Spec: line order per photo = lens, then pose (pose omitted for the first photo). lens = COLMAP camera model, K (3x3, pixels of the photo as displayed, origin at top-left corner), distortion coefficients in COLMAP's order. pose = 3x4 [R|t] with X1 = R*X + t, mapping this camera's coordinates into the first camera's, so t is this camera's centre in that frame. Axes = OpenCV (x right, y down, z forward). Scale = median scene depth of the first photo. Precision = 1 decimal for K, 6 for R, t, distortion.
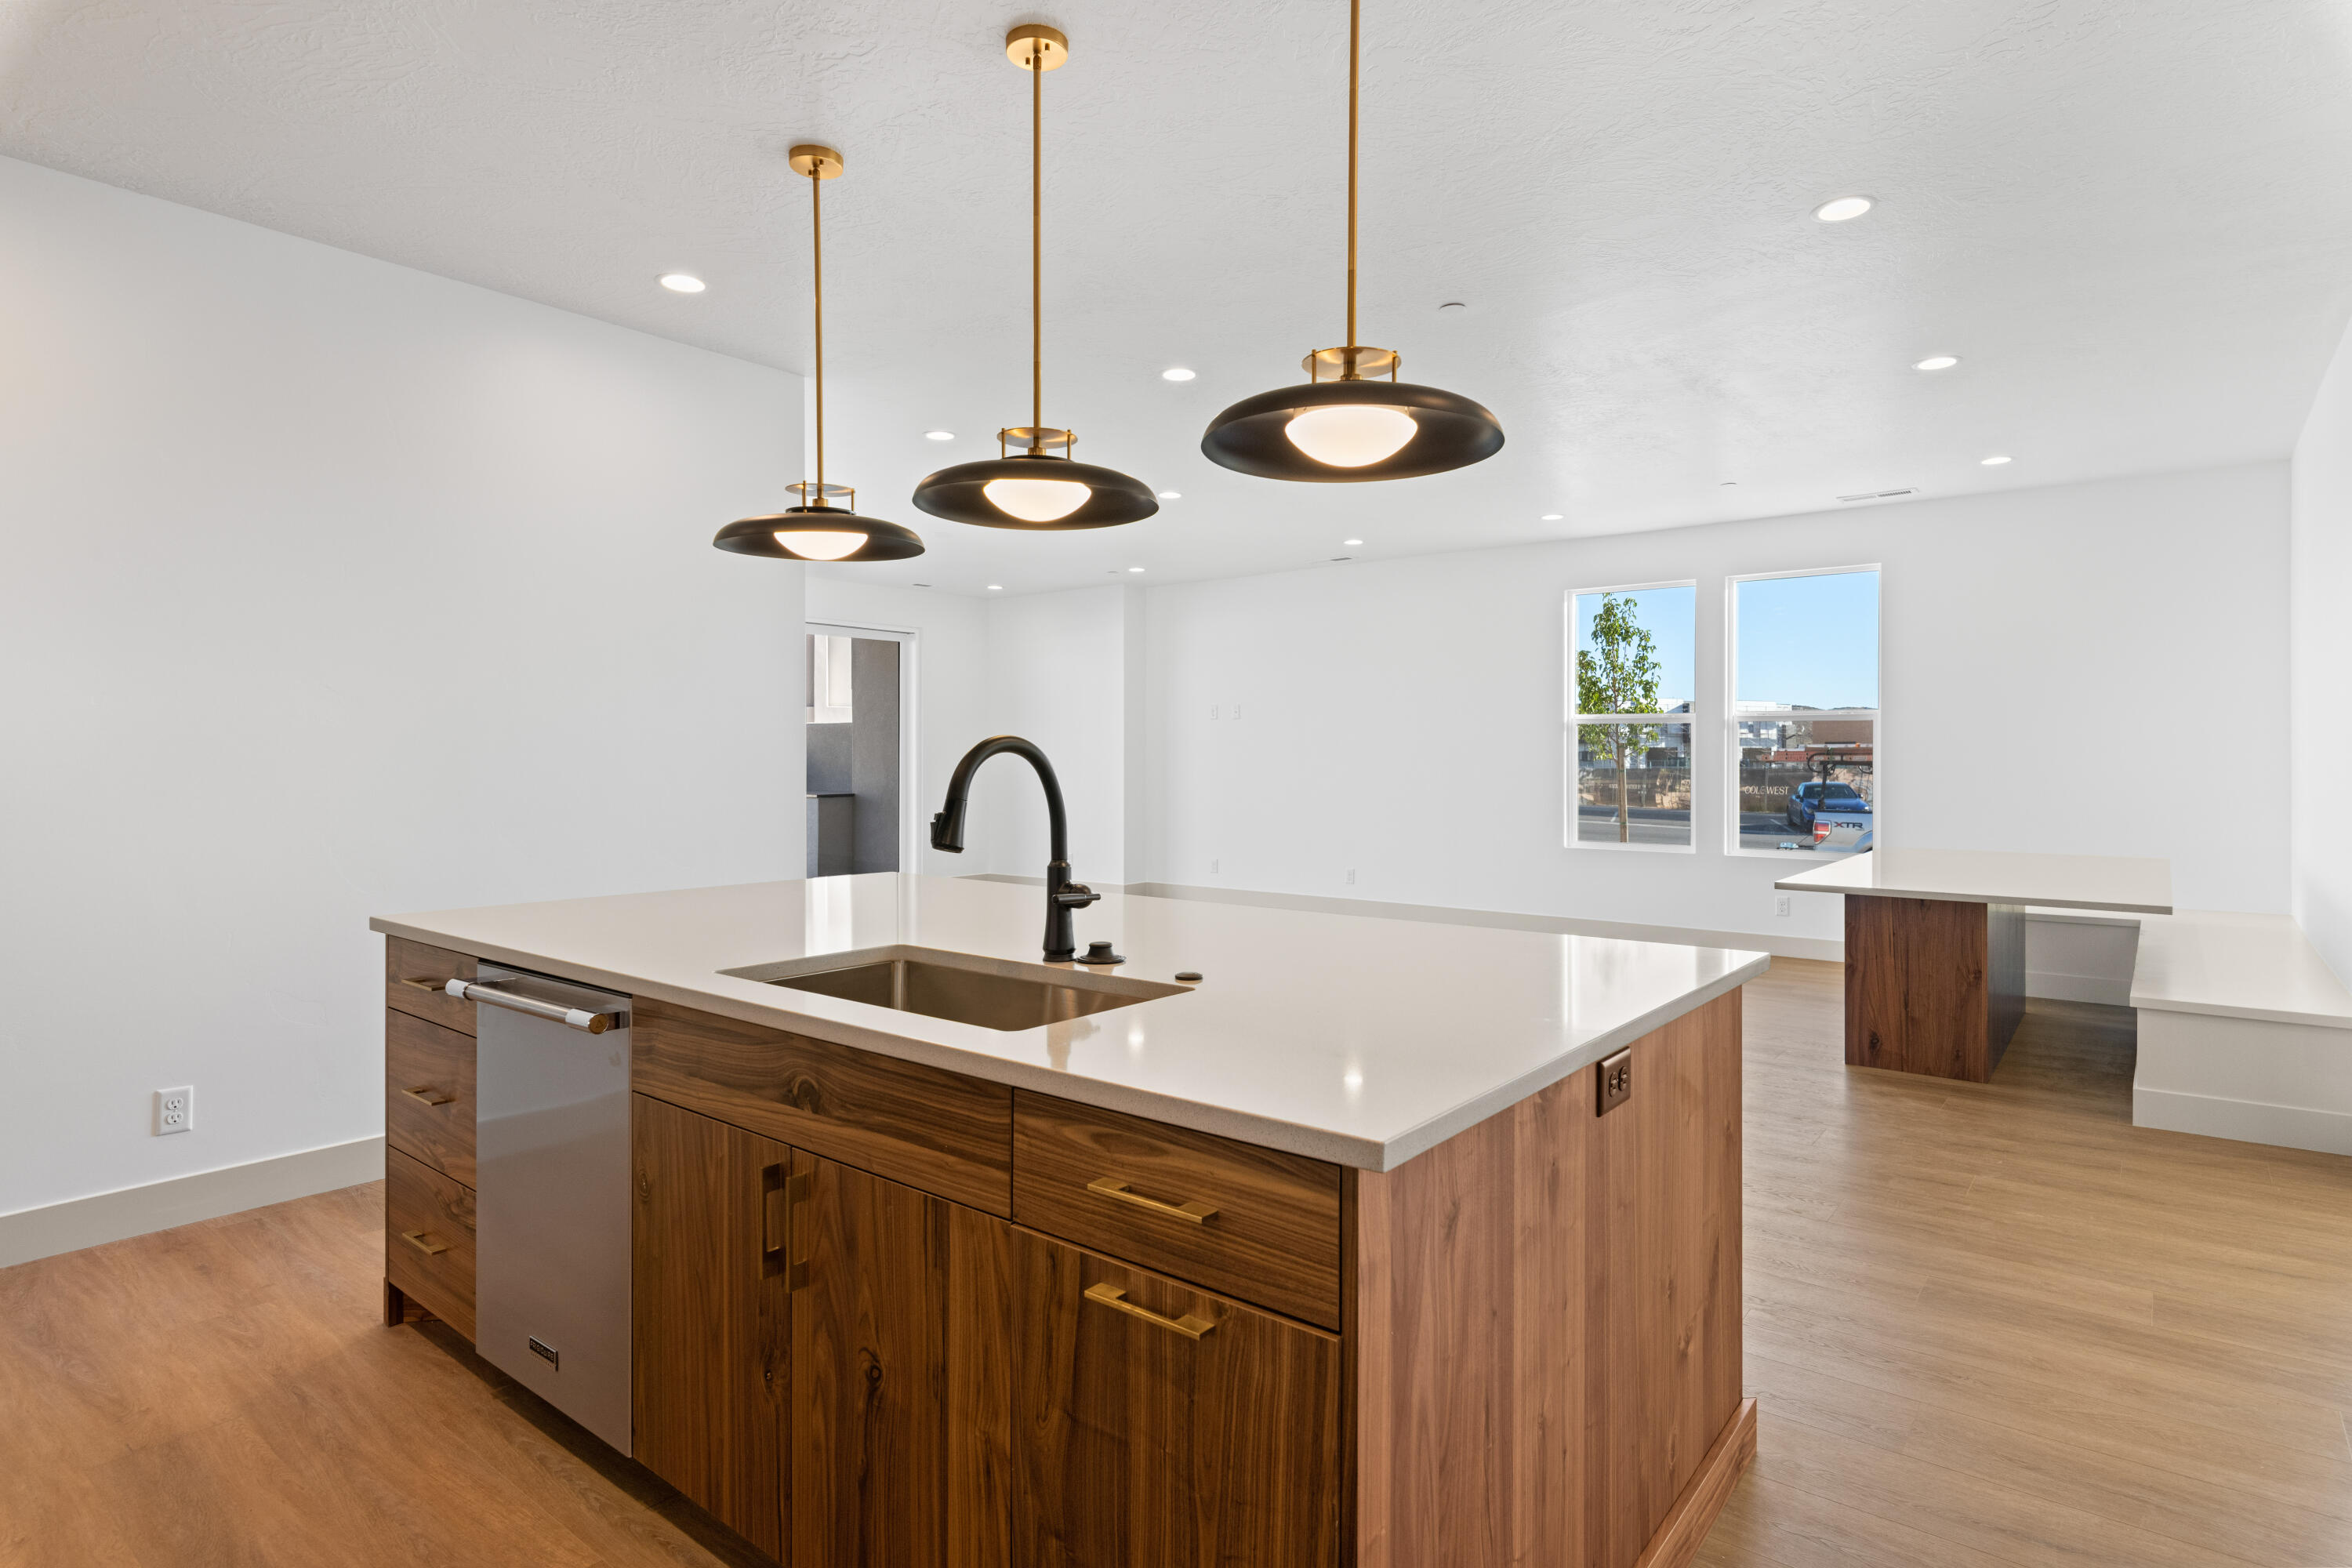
lens RADIAL K [[1264.4, 0, 1156.9], [0, 1264.4, 766.9], [0, 0, 1]] dist [-0.001845, -0.001373]
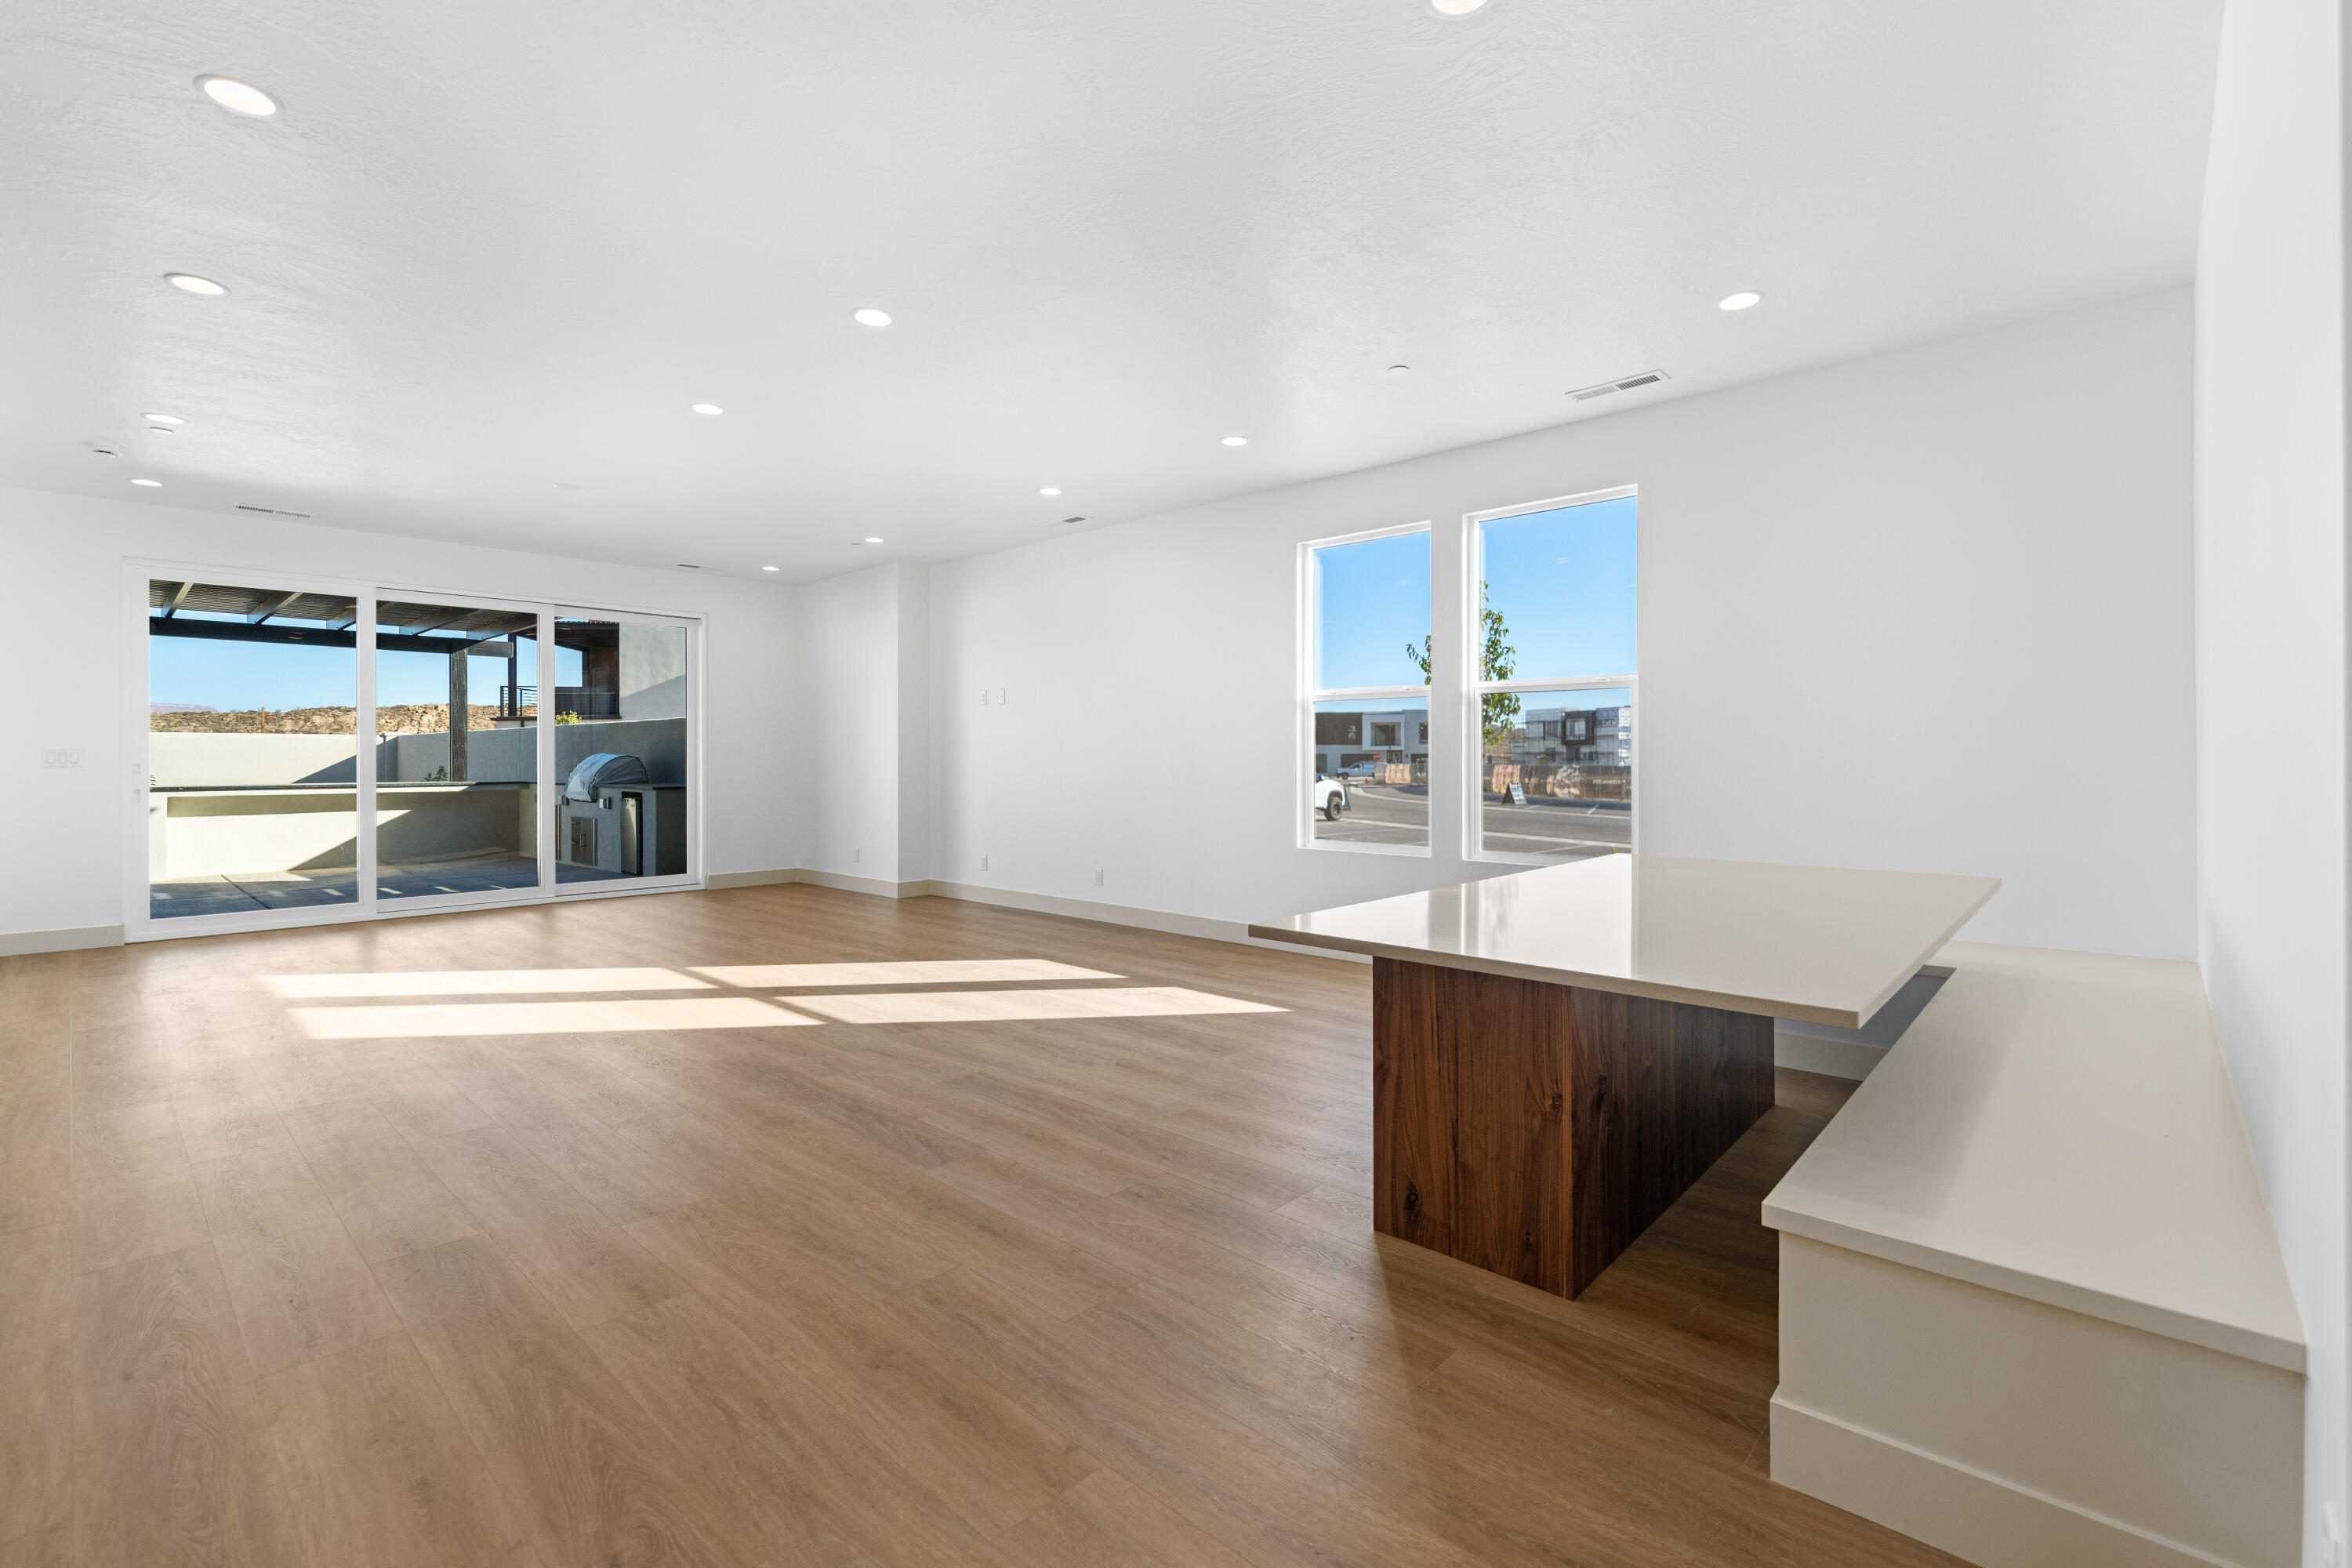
lens RADIAL K [[1019.2, 0, 1206.1], [0, 1019.2, 775.3], [0, 0, 1]] dist [0.002201, -0.001557]
pose [[0.998149, -0.003310, -0.060727, 0.498611], [0.003740, 0.999969, 0.006972, 0.017242], [0.060702, -0.007186, 0.998130, 0.519779]]
